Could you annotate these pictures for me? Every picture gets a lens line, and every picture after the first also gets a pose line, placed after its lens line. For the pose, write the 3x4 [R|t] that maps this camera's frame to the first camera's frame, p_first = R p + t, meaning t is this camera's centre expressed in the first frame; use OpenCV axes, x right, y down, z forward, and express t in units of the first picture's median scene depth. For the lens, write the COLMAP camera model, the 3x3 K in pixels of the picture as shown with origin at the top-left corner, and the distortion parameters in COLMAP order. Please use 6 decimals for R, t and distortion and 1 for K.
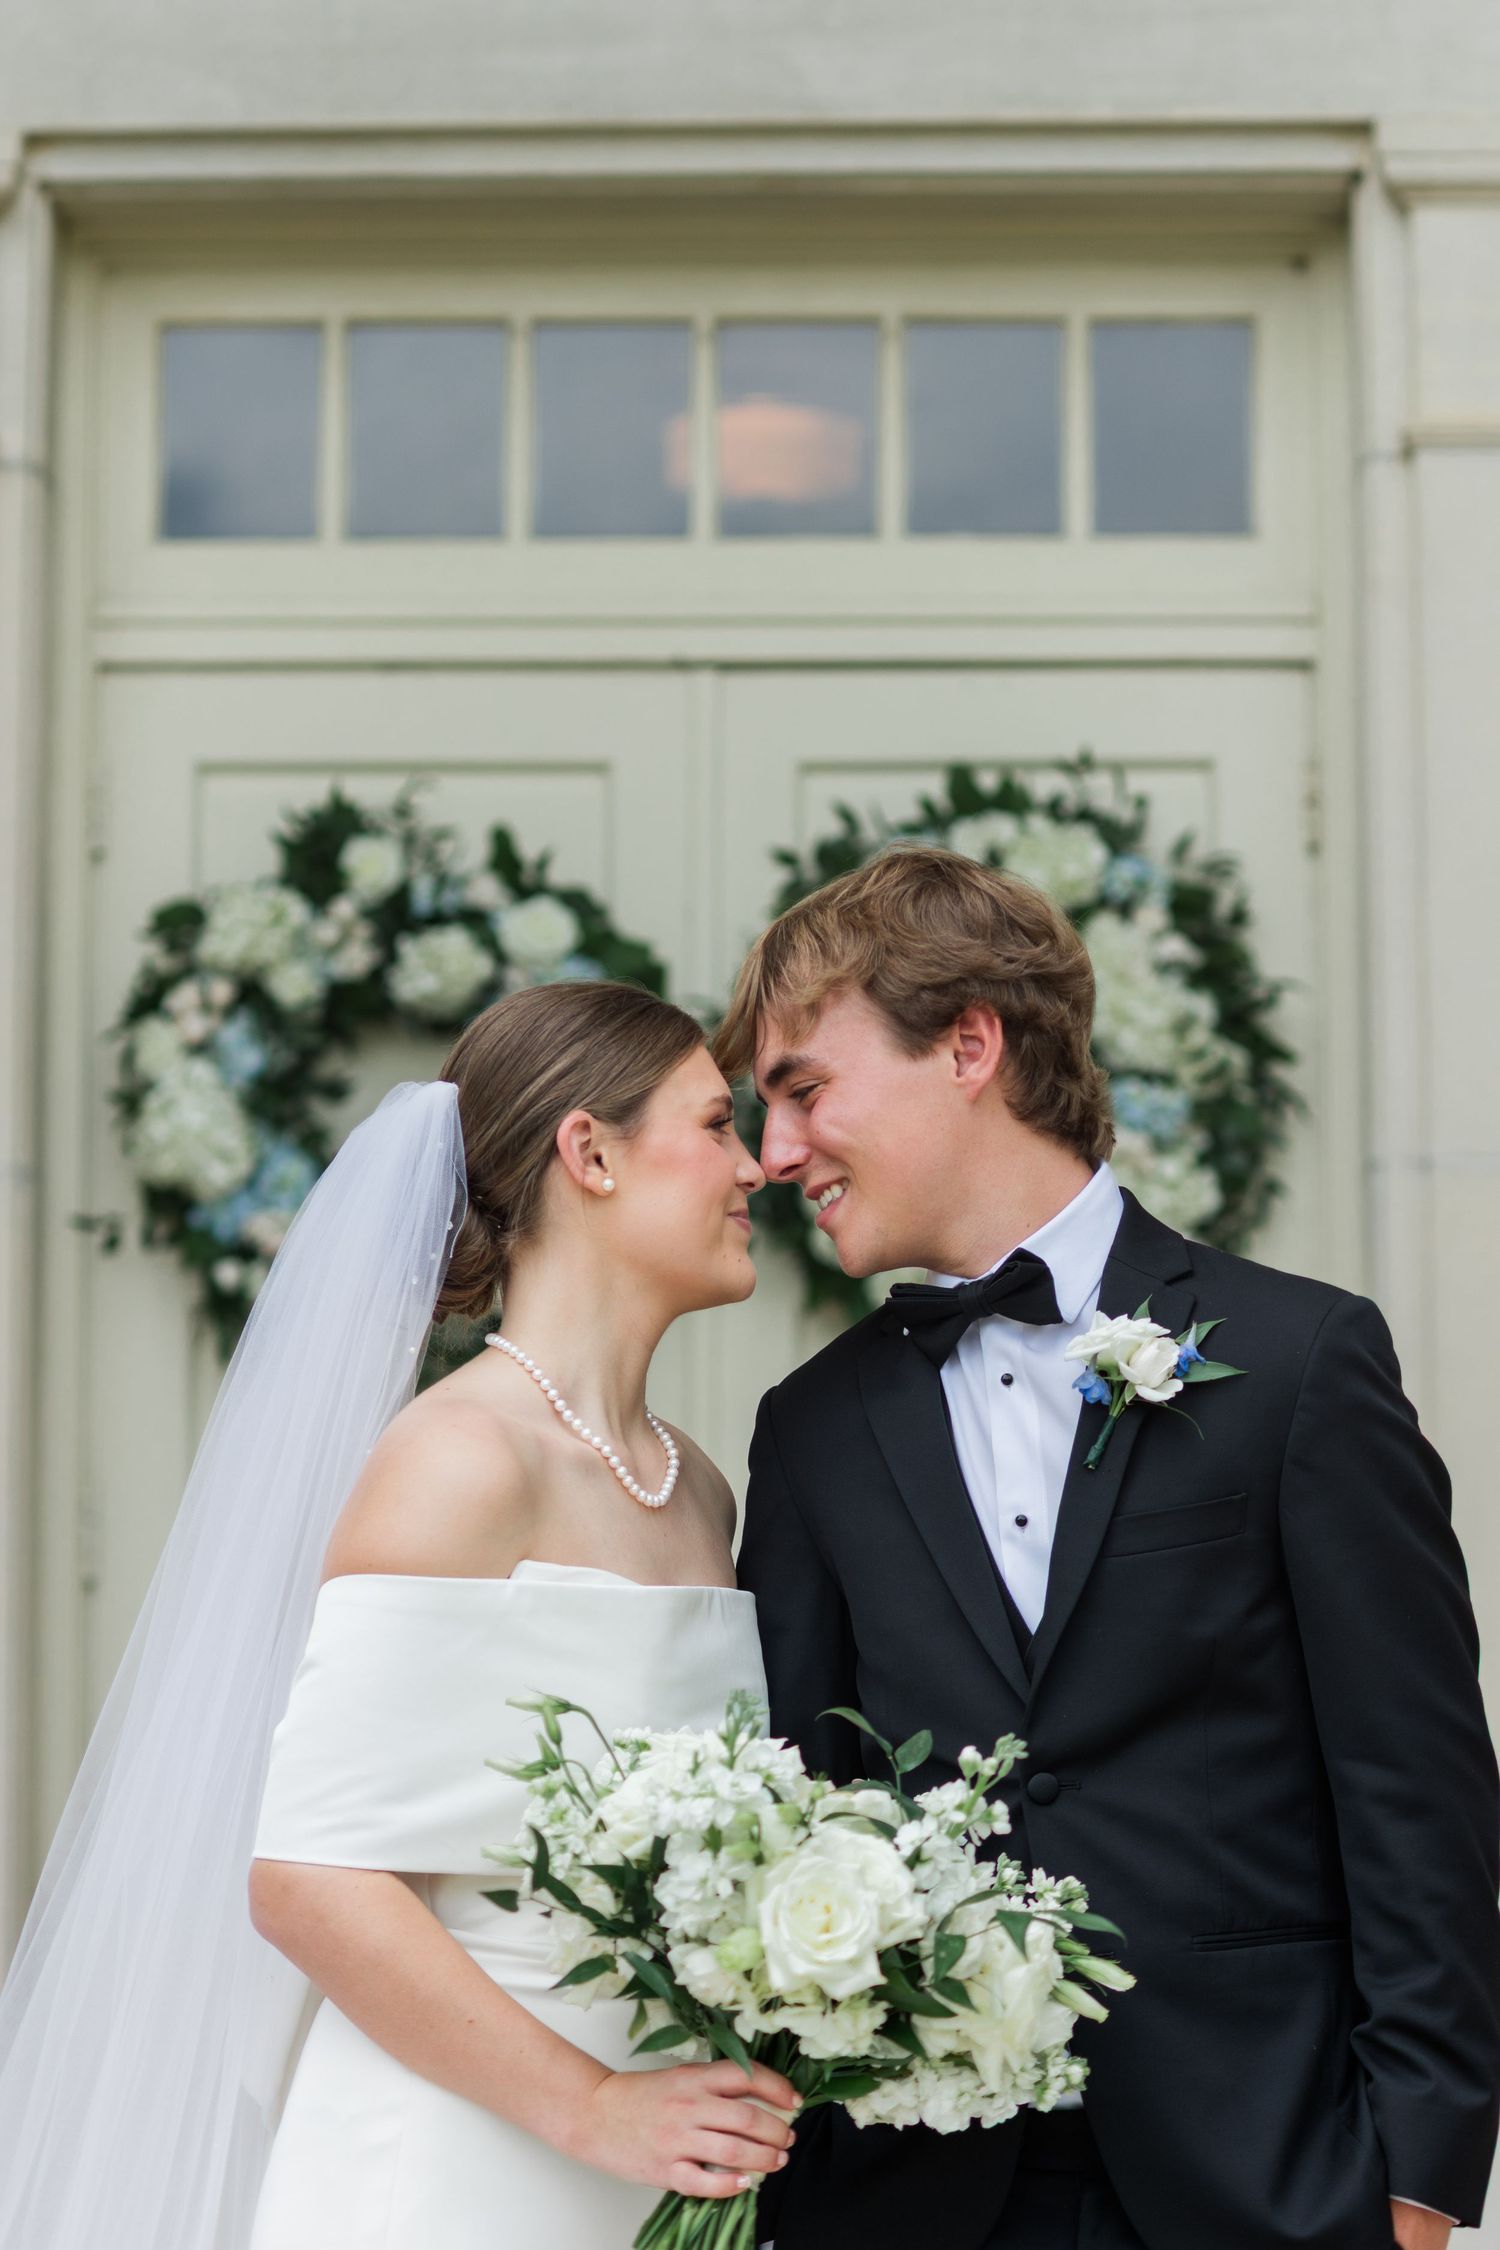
lens RADIAL K [[6491.6, 0, 750.0], [0, 6491.6, 1125.0], [0, 0, 1]] dist [-0.111907, -2.116975]
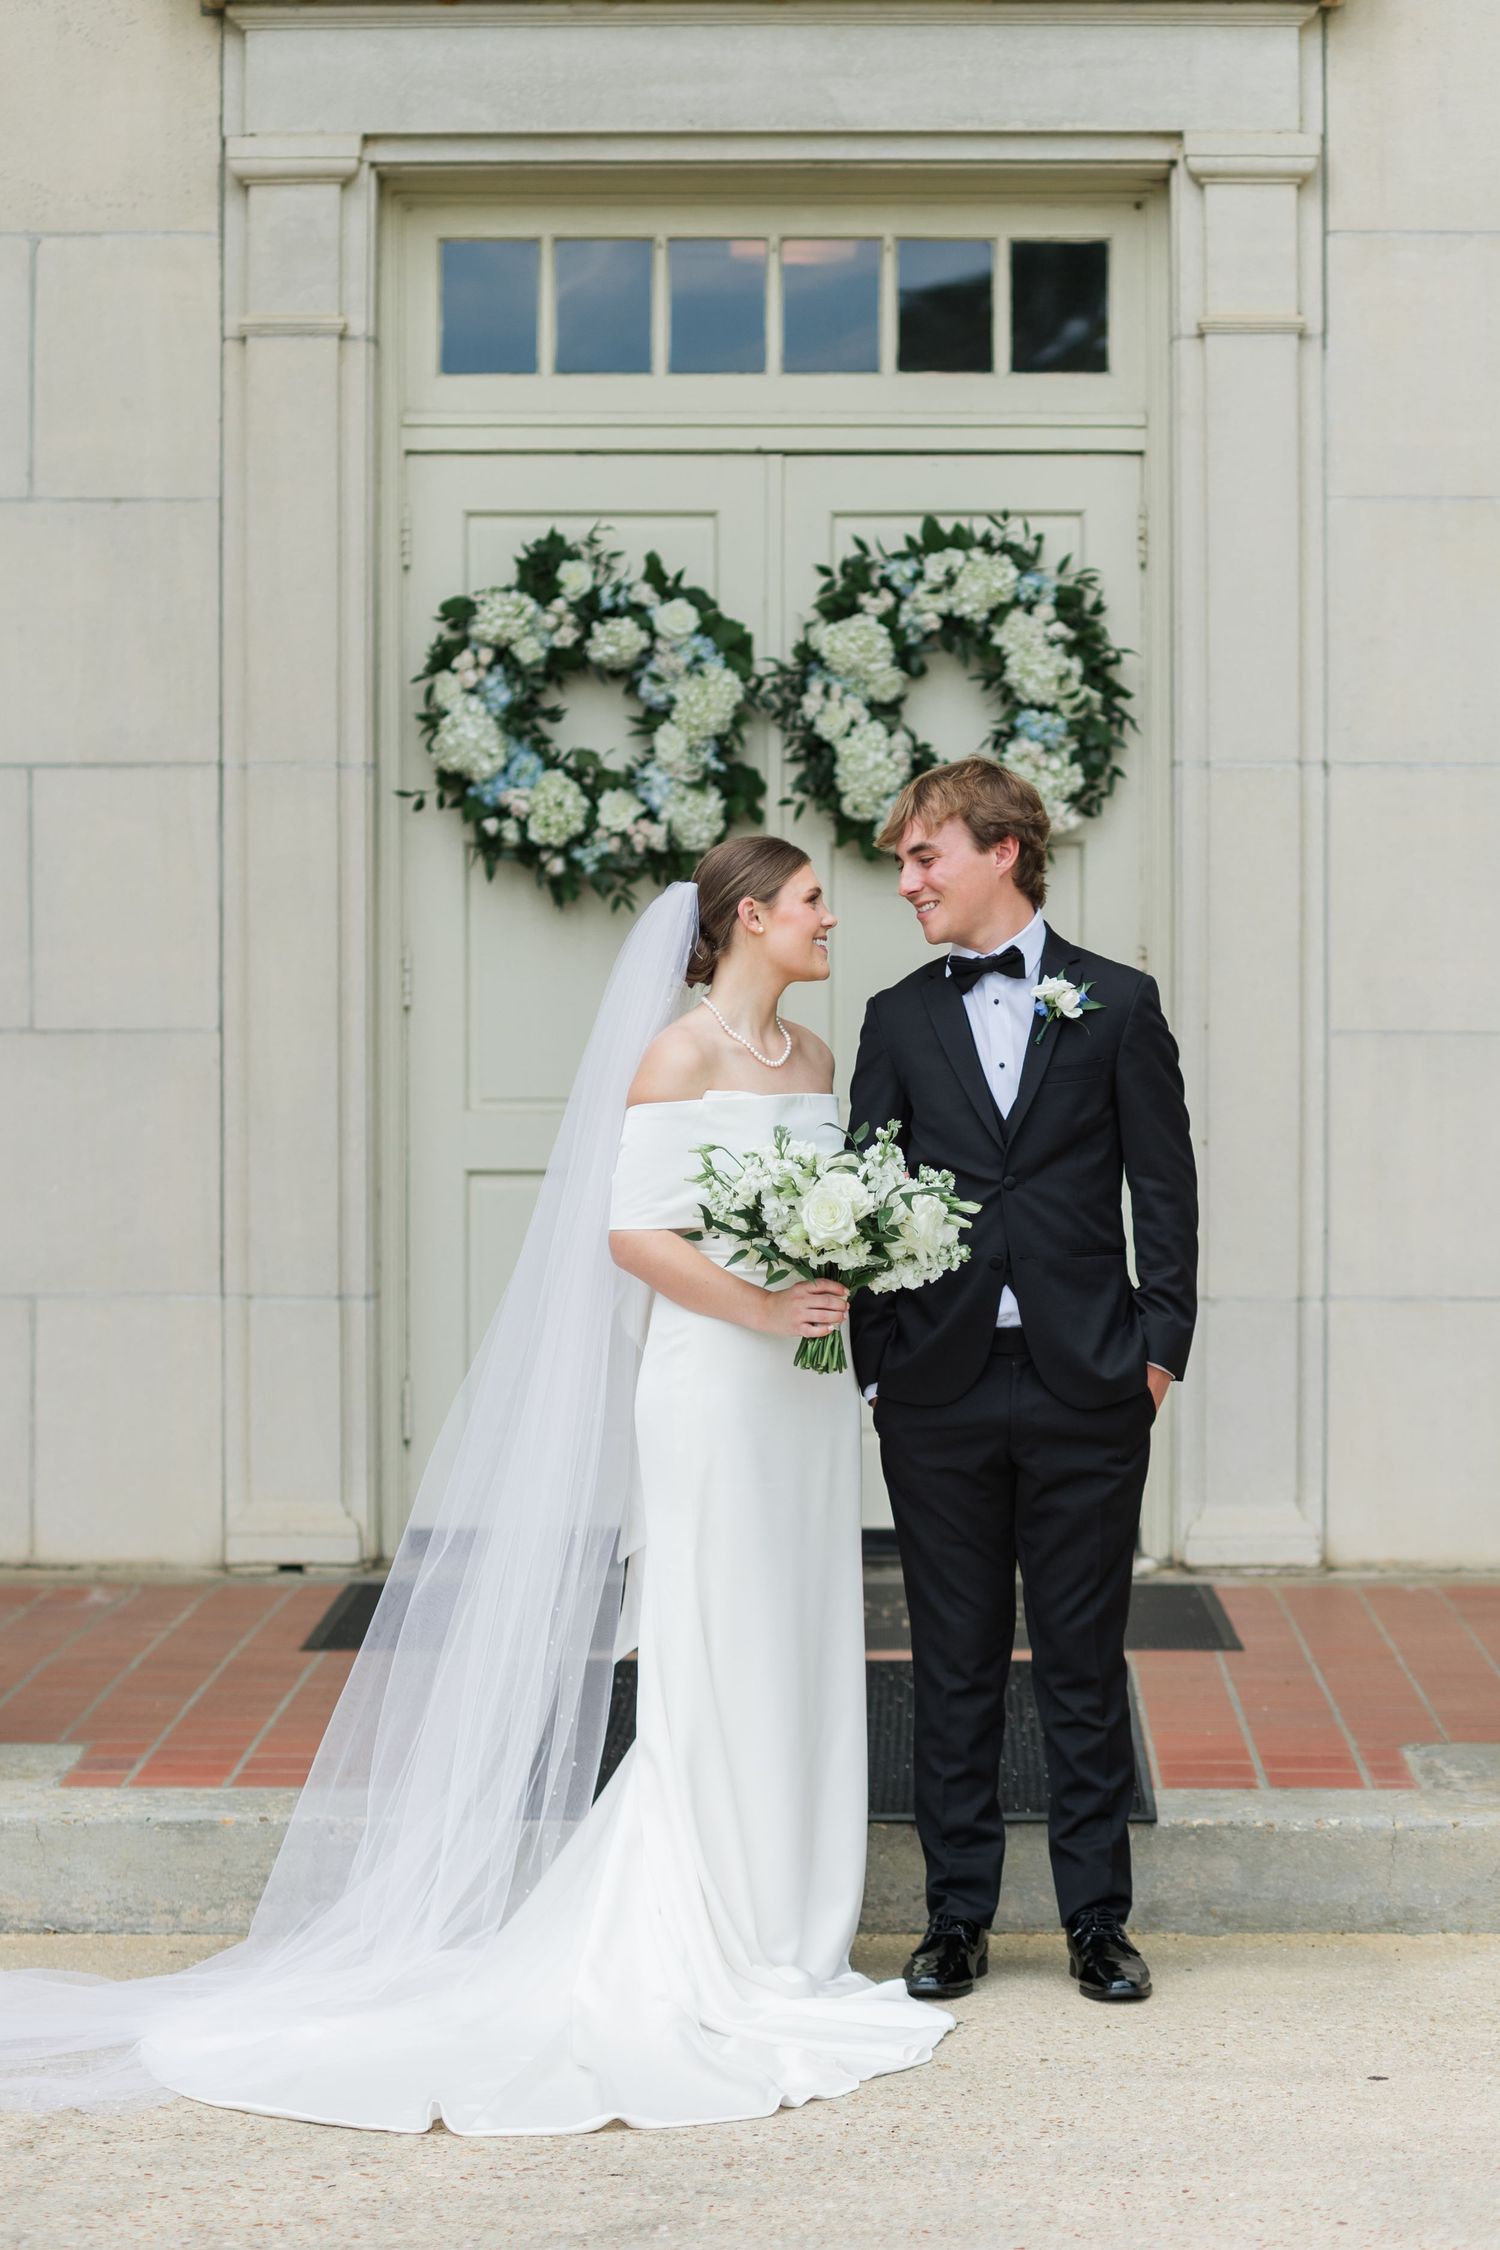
lens RADIAL K [[6491.6, 0, 750.0], [0, 6491.6, 1125.0], [0, 0, 1]] dist [-0.111907, -2.116975]
pose [[0.999775, -0.000519, 0.021222, -0.049027], [-0.001980, 0.993066, 0.117542, -0.096333], [-0.021136, -0.117557, 0.992841, -0.663674]]
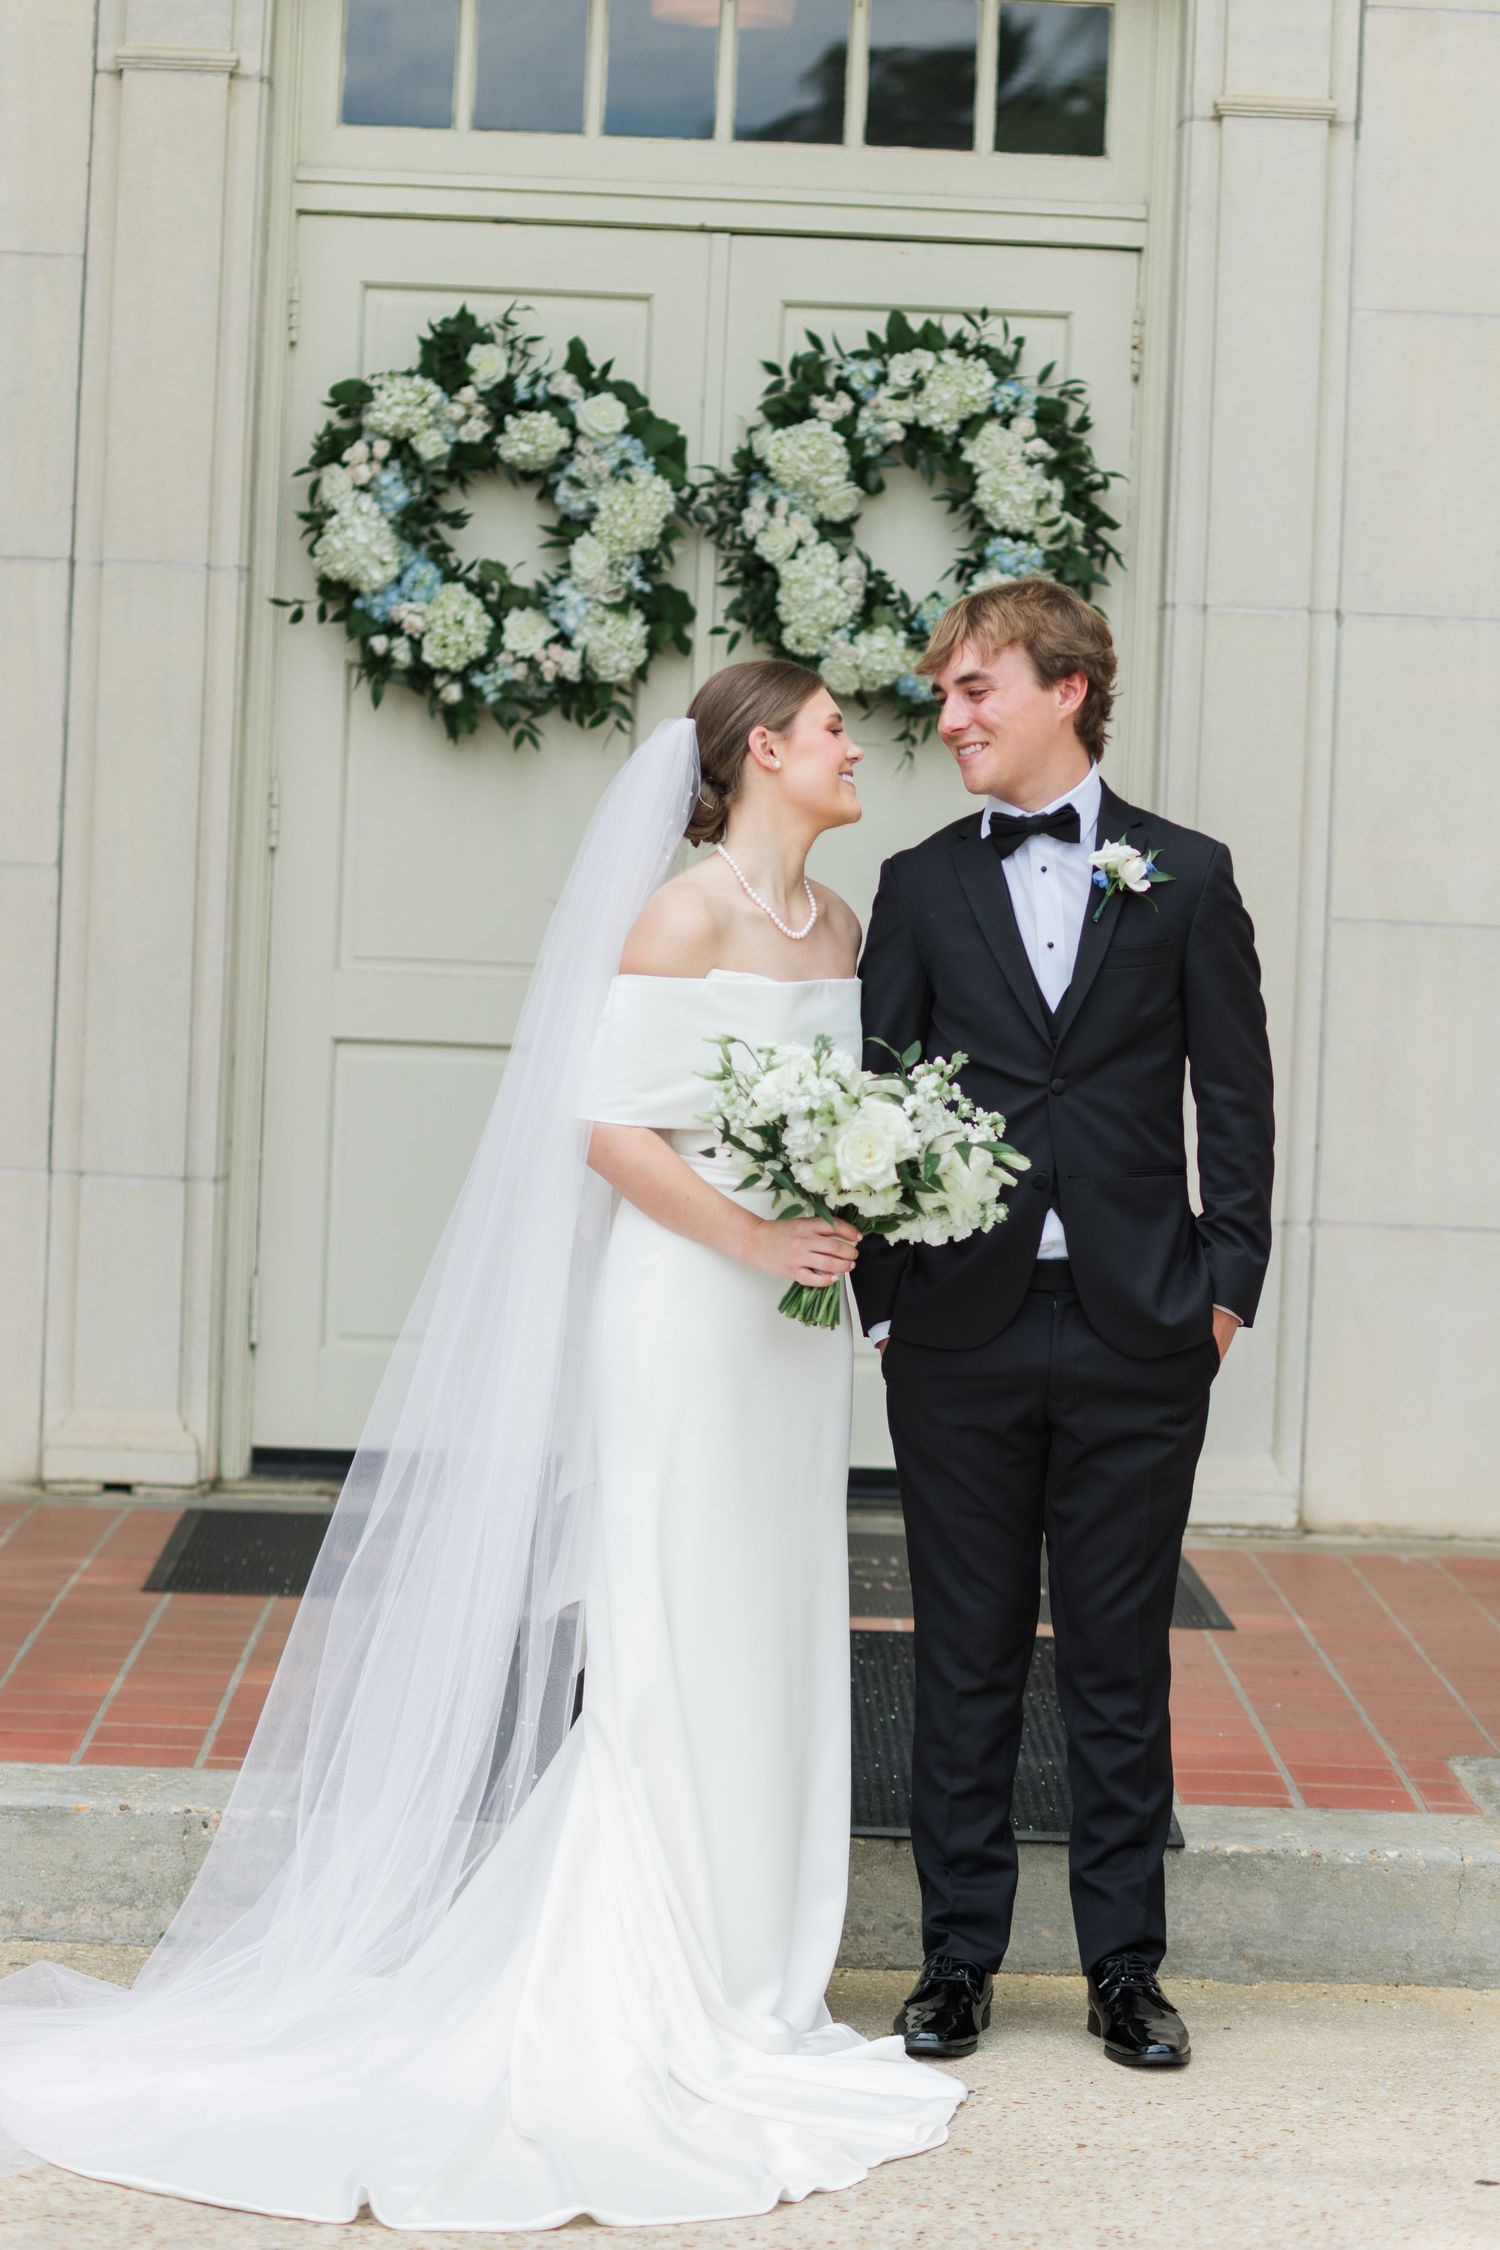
lens RADIAL K [[6782.8, 0, 826.0], [0, 6782.8, 1123.9], [0, 0, 1]] dist [-0.158535, -1.163171]
pose [[0.996756, 0.038229, 0.070822, -0.083596], [-0.047546, 0.989712, 0.134939, -0.079515], [-0.064935, -0.137869, 0.988320, -0.516283]]
